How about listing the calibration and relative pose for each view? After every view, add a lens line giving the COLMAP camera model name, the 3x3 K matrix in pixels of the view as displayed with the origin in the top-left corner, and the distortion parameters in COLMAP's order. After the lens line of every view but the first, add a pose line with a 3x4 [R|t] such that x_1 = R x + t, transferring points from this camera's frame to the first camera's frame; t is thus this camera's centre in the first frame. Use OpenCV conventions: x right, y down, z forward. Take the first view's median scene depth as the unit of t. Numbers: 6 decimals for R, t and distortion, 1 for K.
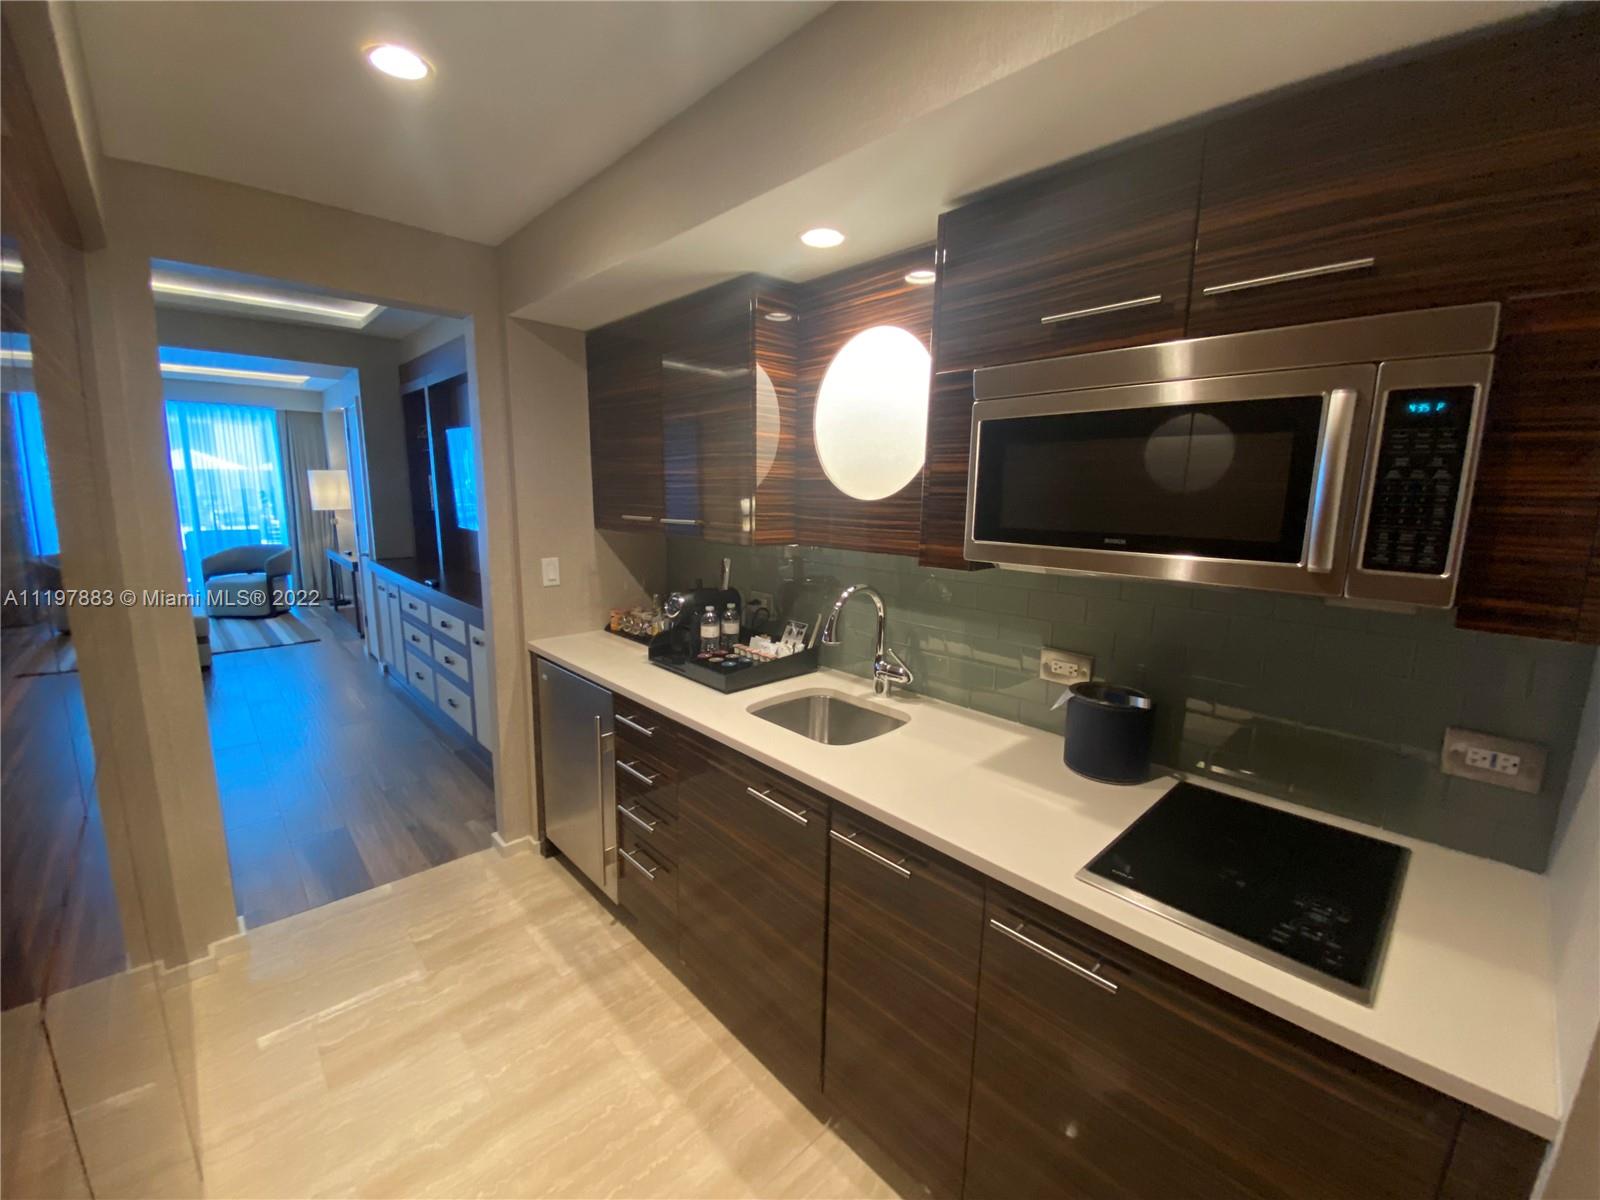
lens RADIAL K [[645.3, 0, 801.8], [0, 645.3, 601.0], [0, 0, 1]] dist [0.037015, -0.031926]
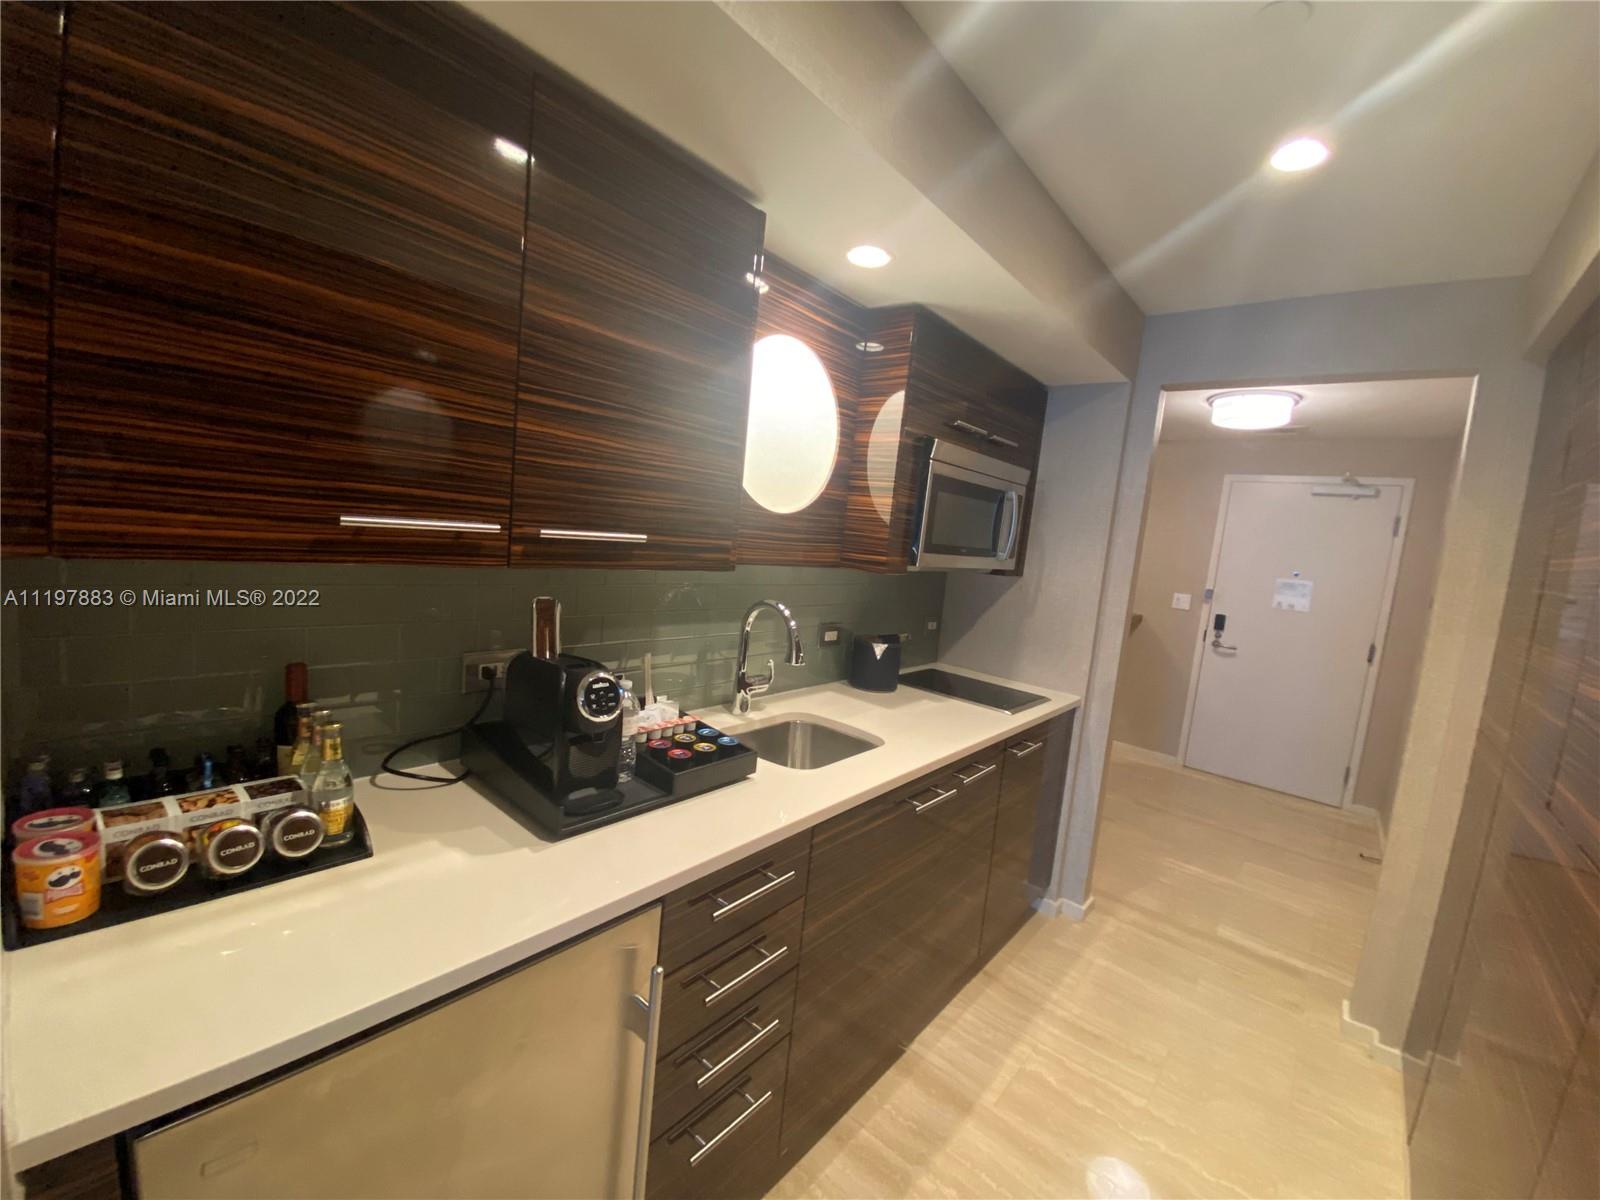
lens RADIAL K [[645.3, 0, 801.8], [0, 645.3, 601.0], [0, 0, 1]] dist [0.037015, -0.031926]
pose [[-0.105032, -0.136244, 0.985092, -0.914277], [0.069074, 0.987179, 0.143898, -0.170286], [-0.992067, 0.083158, -0.094275, 1.122475]]
